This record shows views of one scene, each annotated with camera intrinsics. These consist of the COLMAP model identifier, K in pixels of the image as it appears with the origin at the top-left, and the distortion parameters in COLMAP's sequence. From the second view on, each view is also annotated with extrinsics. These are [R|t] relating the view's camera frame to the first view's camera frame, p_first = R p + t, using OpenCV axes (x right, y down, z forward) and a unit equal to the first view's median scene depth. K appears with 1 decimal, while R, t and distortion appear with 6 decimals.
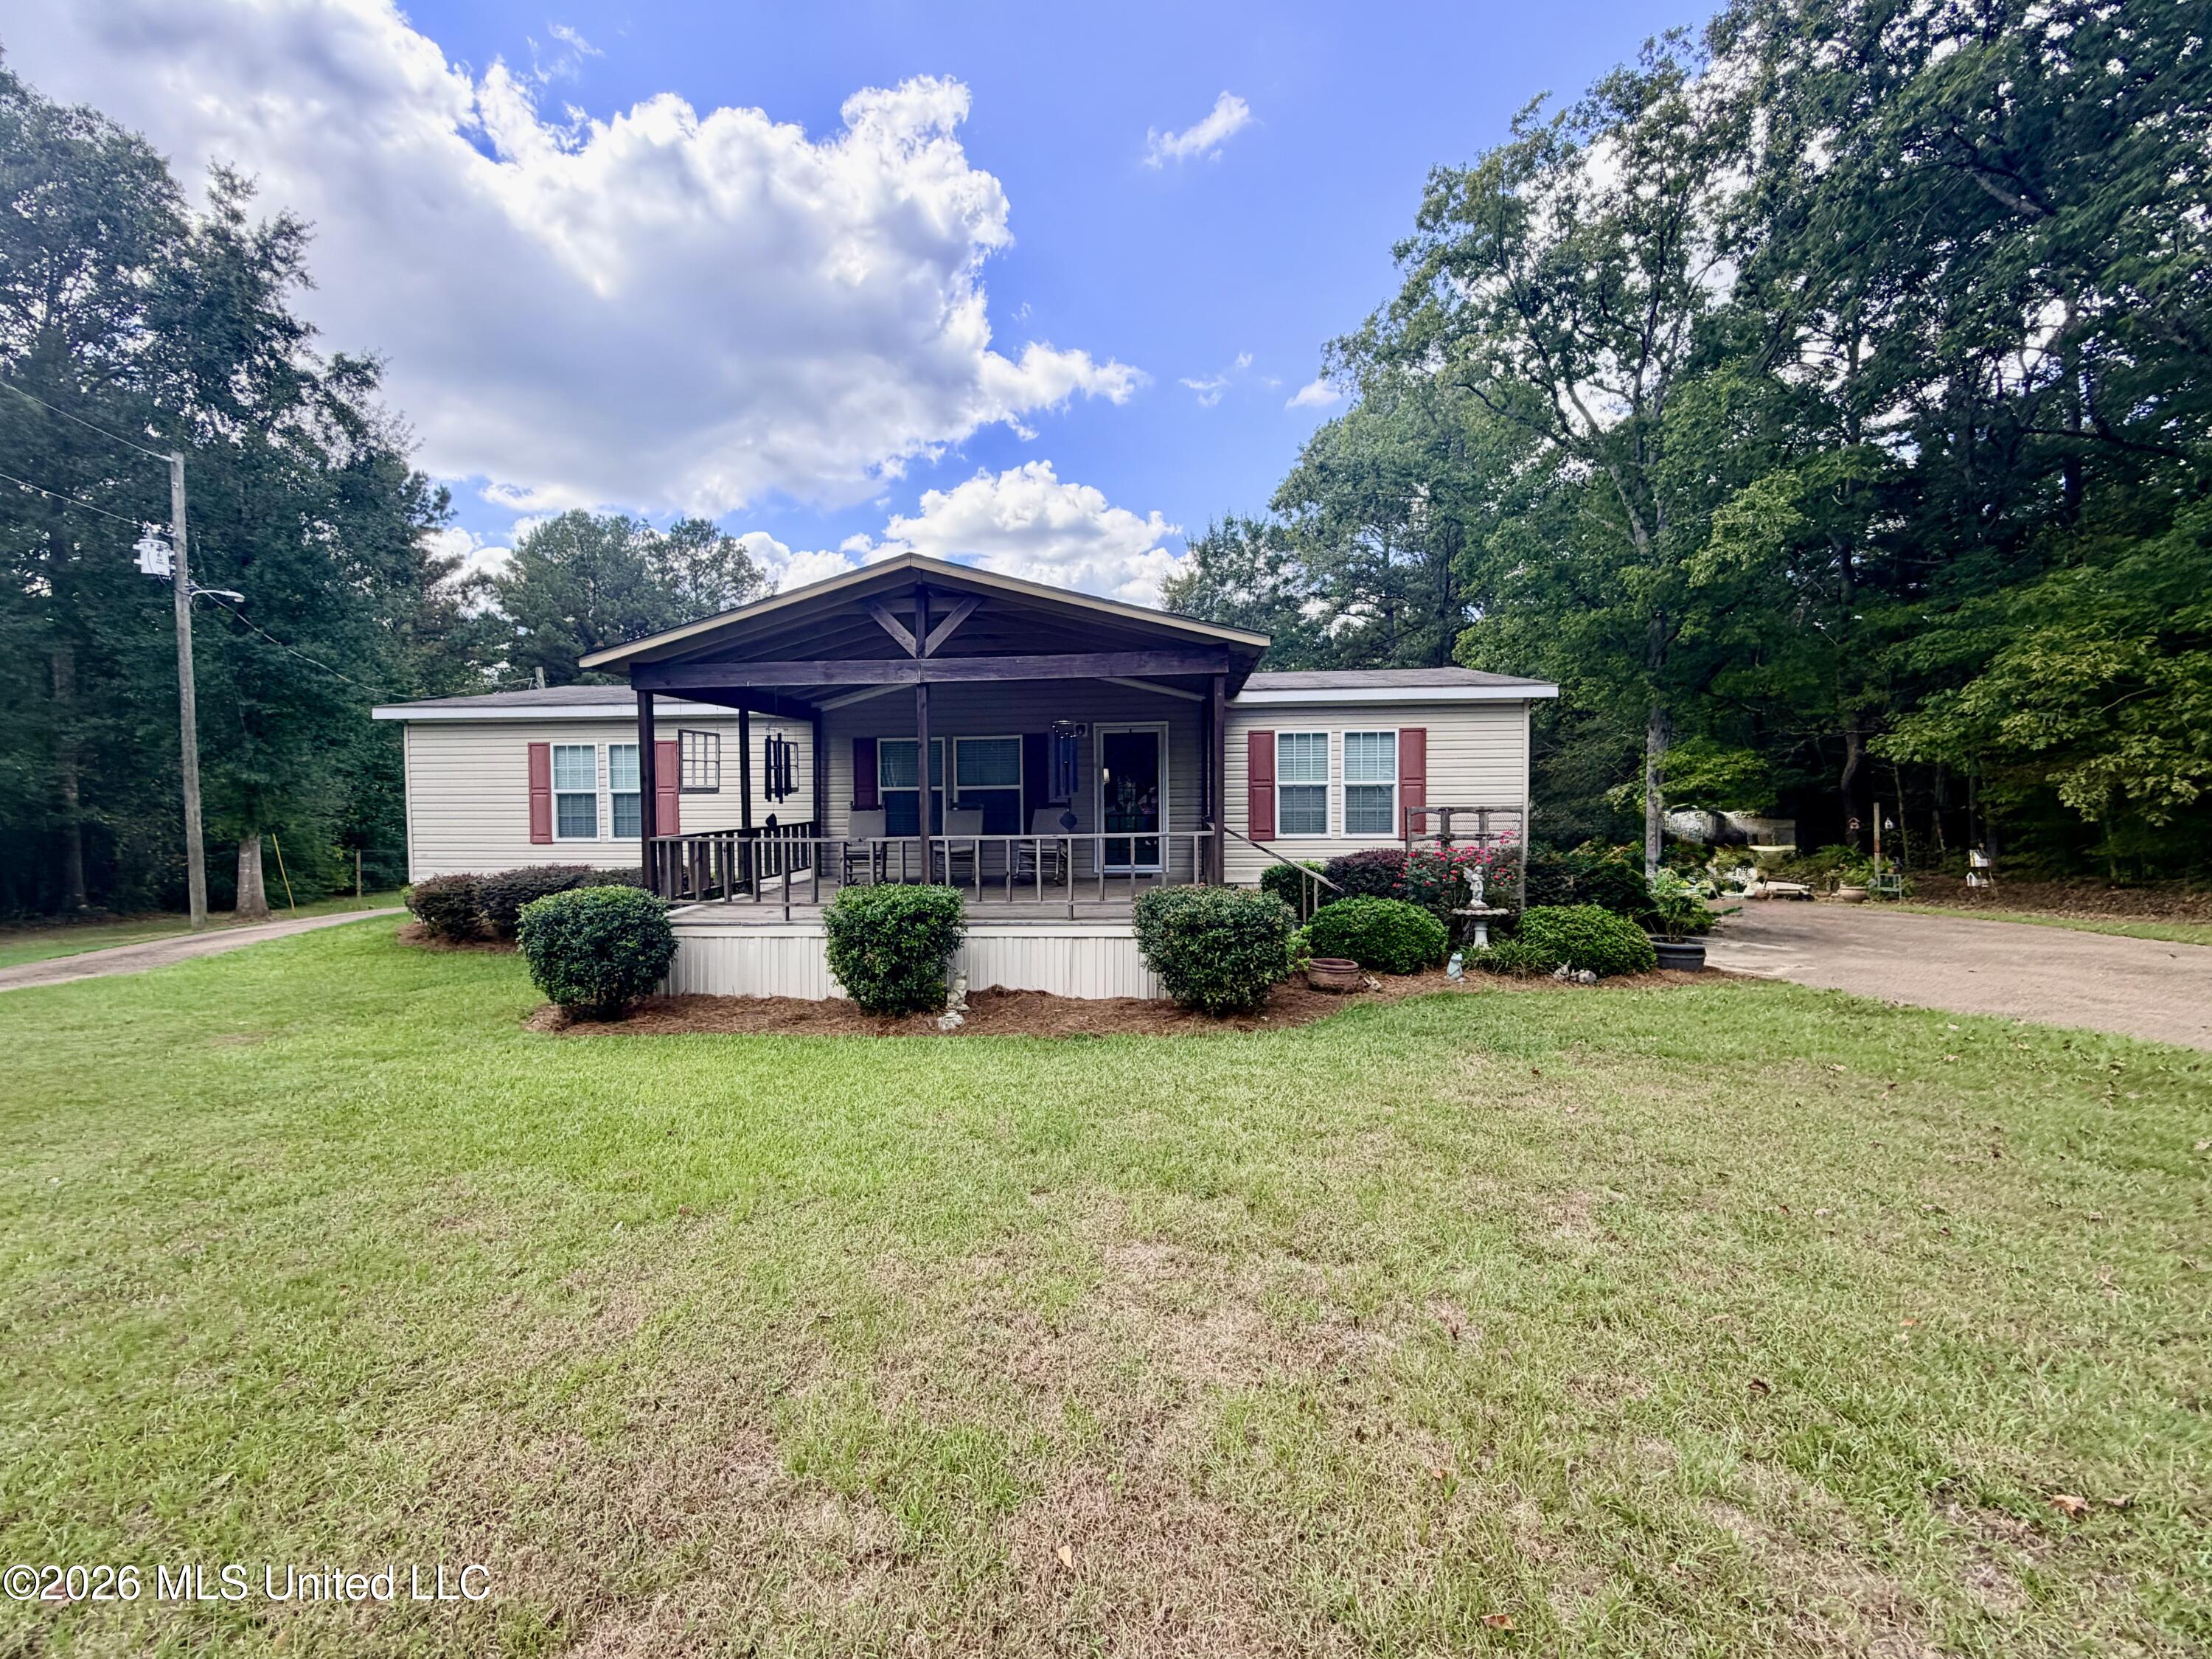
lens RADIAL K [[883.0, 0, 1088.4], [0, 883.0, 819.1], [0, 0, 1]] dist [-0.001102, 0.000646]
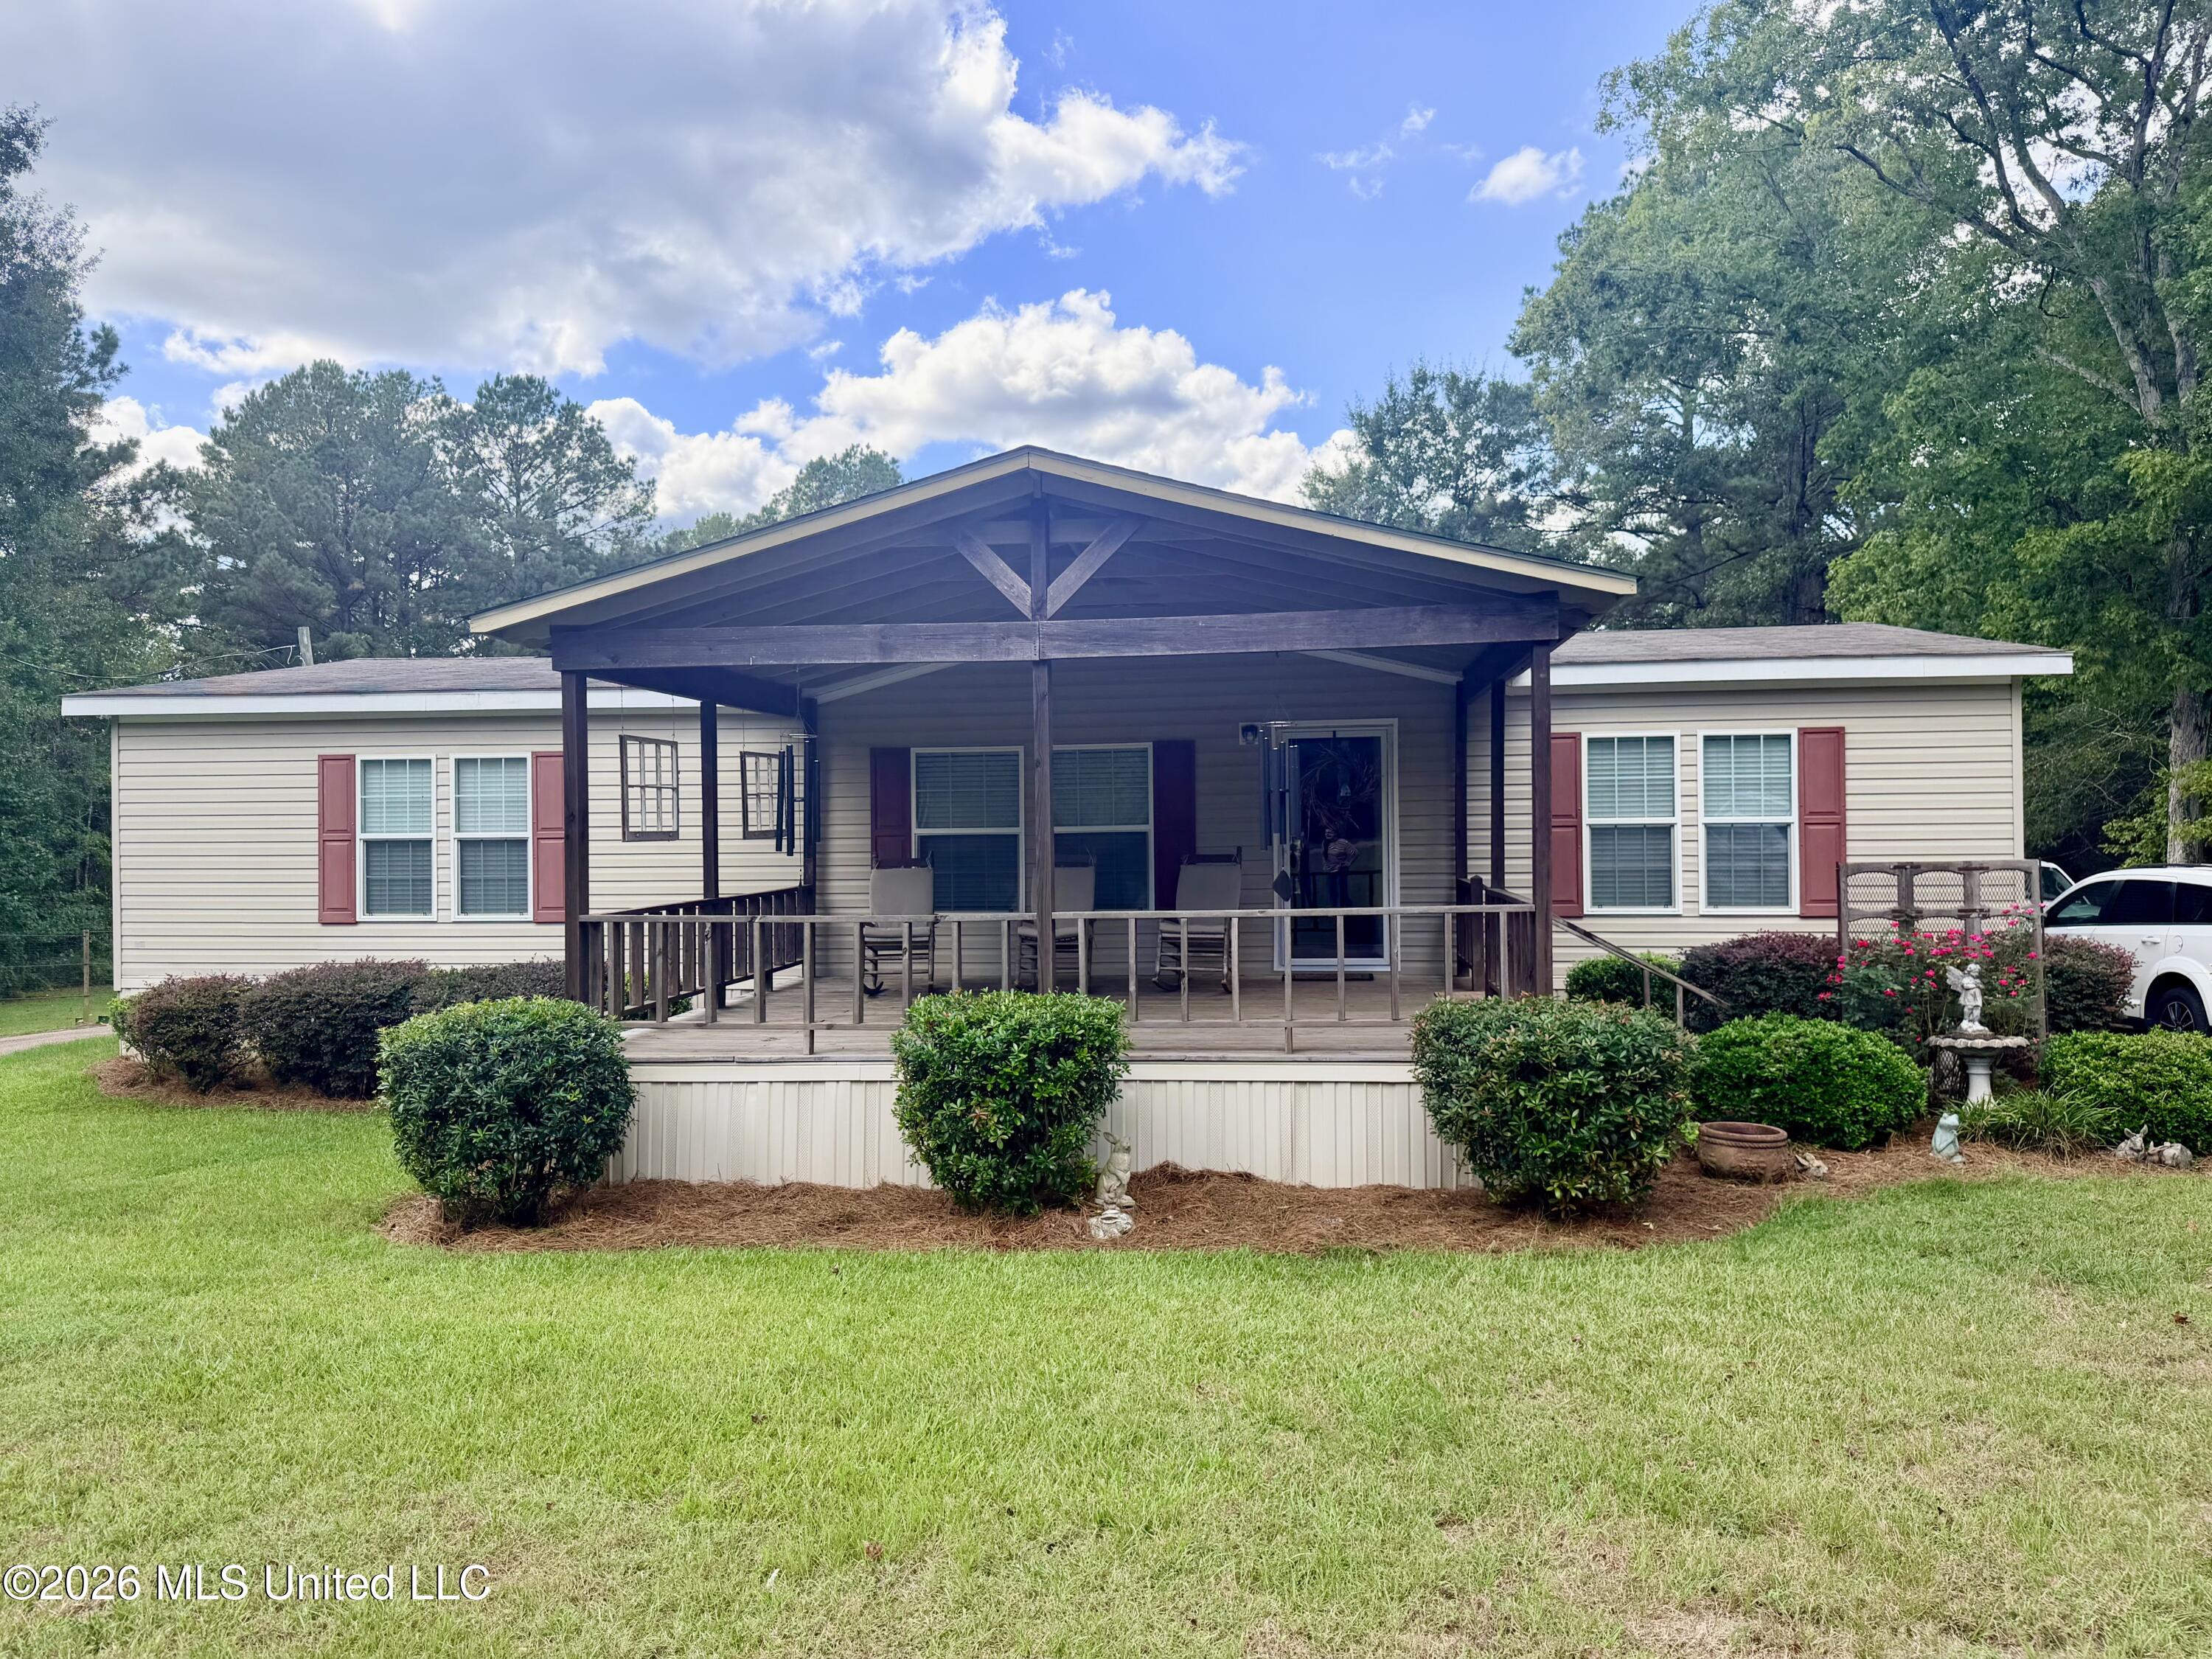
lens RADIAL K [[1491.9, 0, 1108.0], [0, 1491.9, 836.3], [0, 0, 1]] dist [0.049453, -0.058230]
pose [[0.999883, -0.001362, -0.015207, -0.092133], [0.000959, 0.999649, -0.026471, -0.004266], [0.015237, 0.026453, 0.999534, -0.009435]]
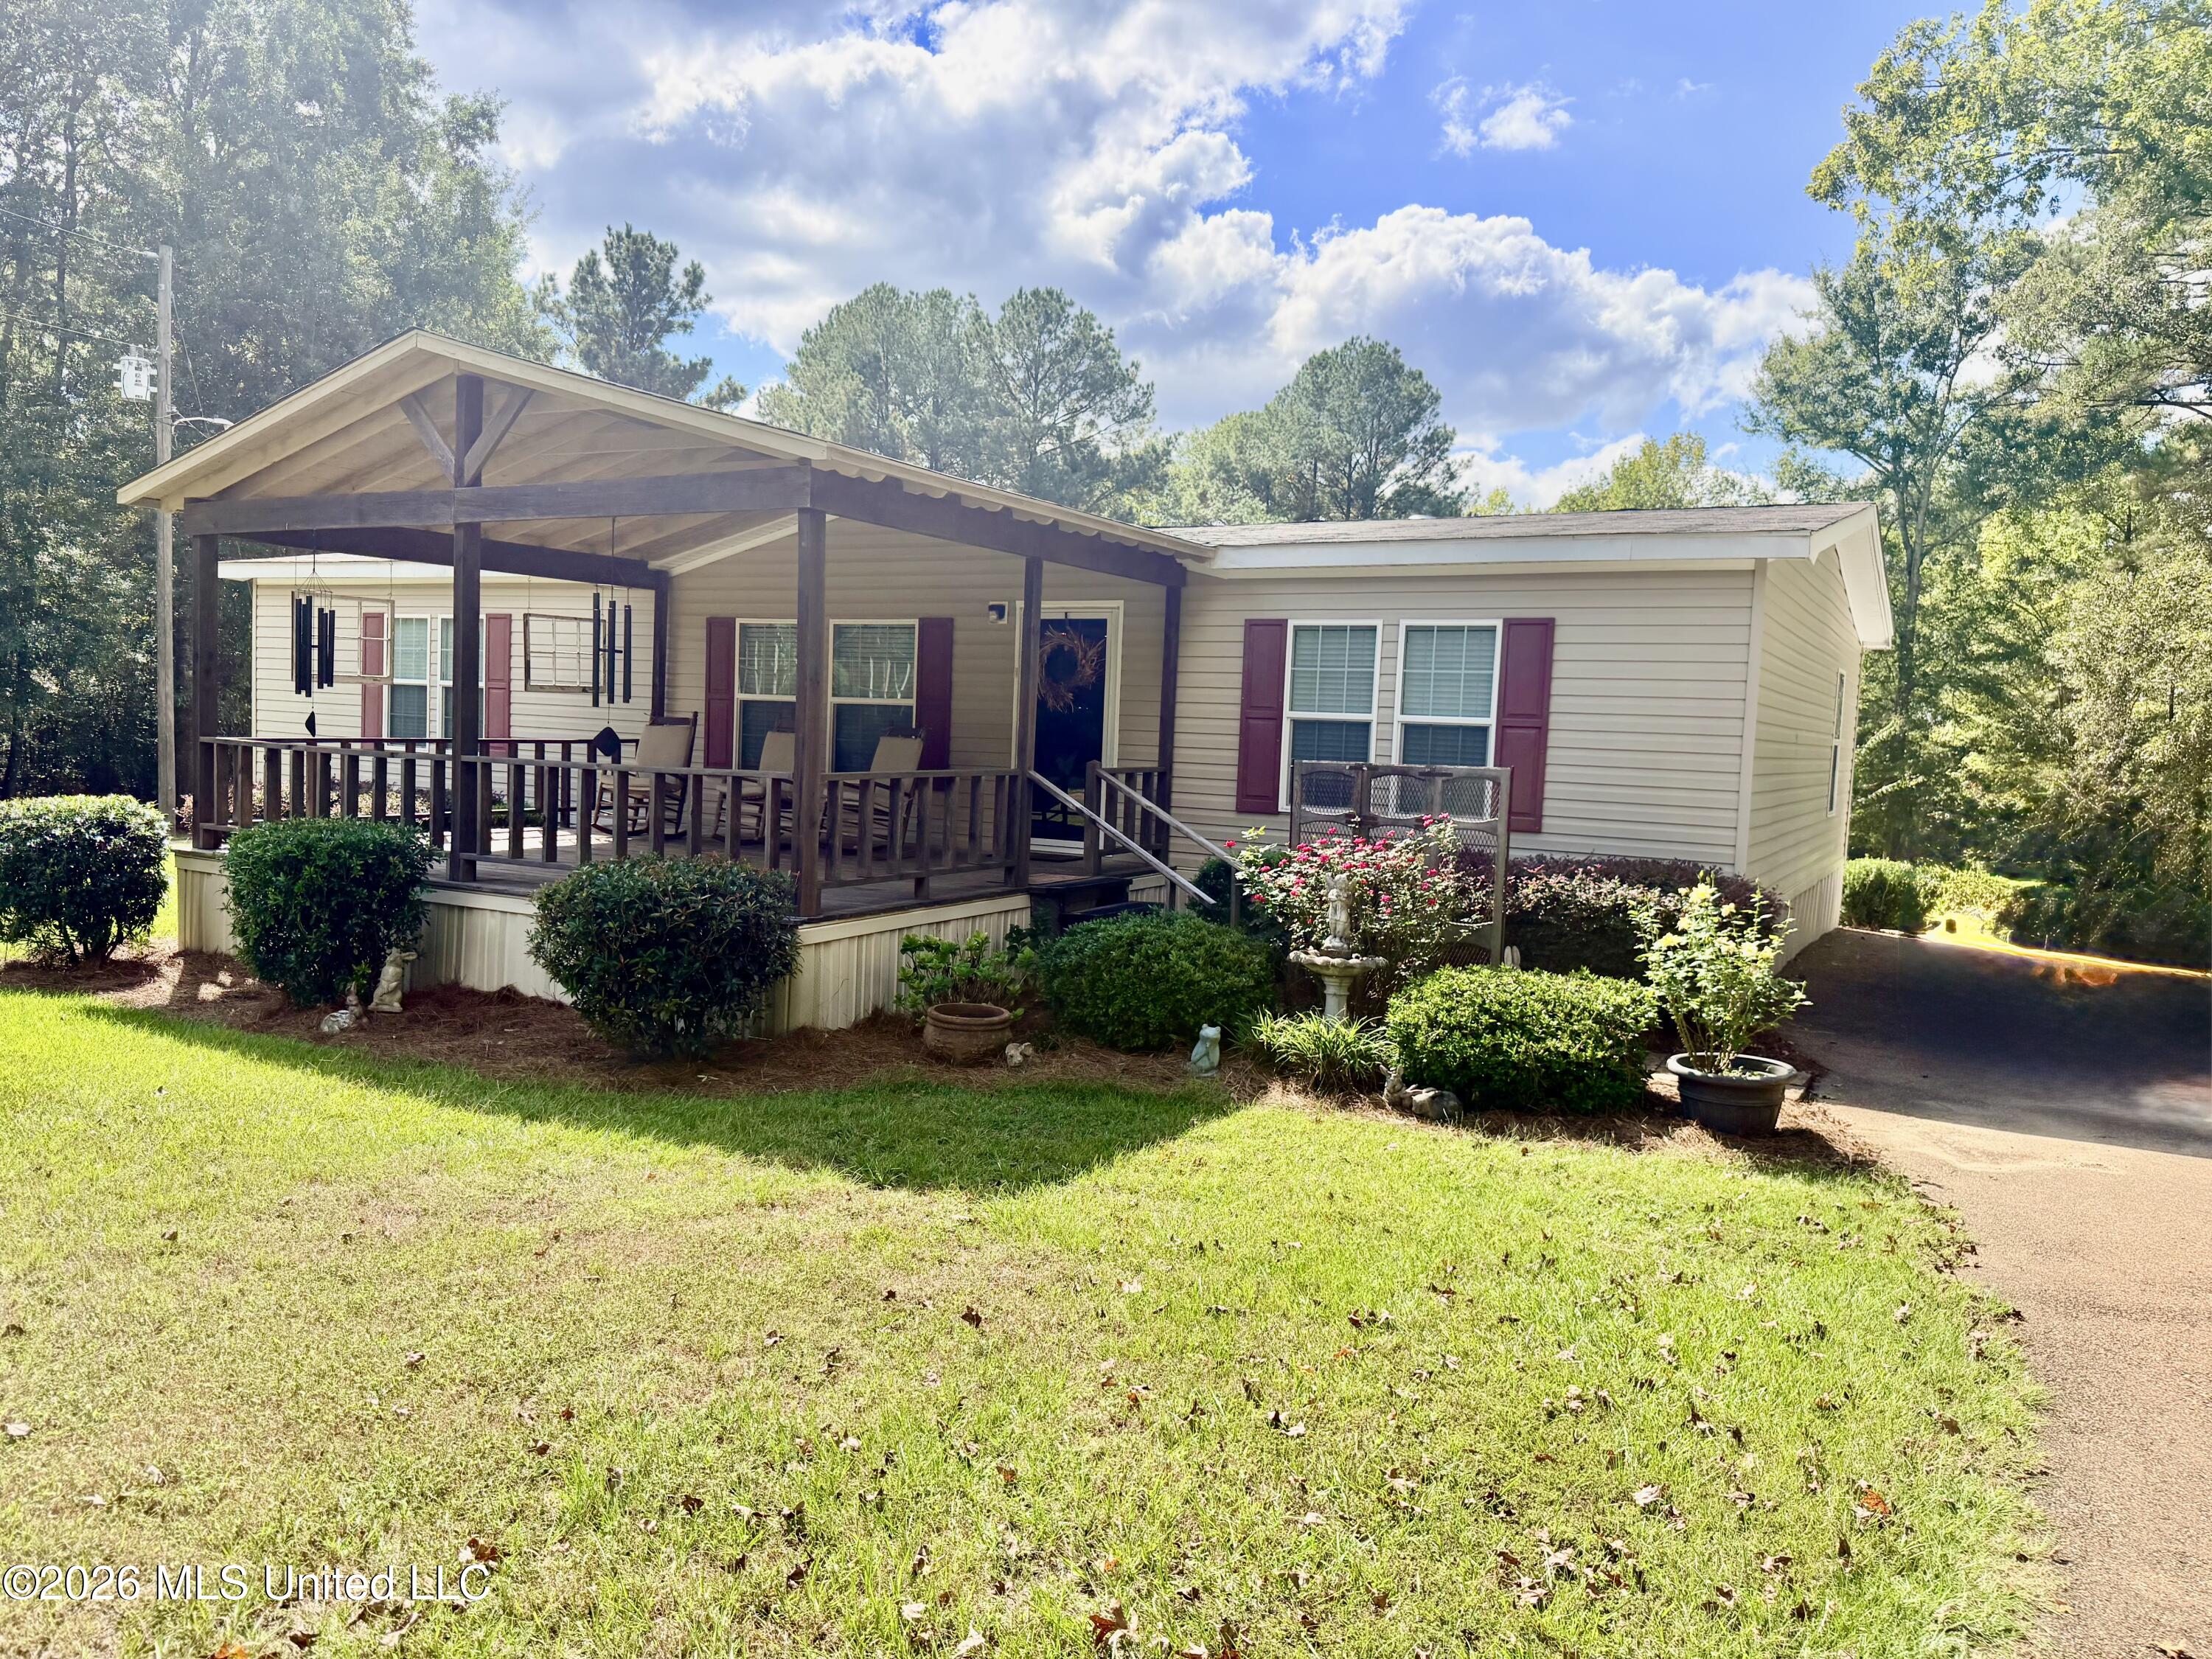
lens RADIAL K [[1517.1, 0, 1136.0], [0, 1517.1, 787.5], [0, 0, 1]] dist [0.021308, -0.007188]
pose [[0.920327, 0.065695, -0.385593, 0.494063], [-0.064291, 0.997794, 0.016550, -0.004236], [0.385830, 0.009559, 0.922521, 0.084064]]
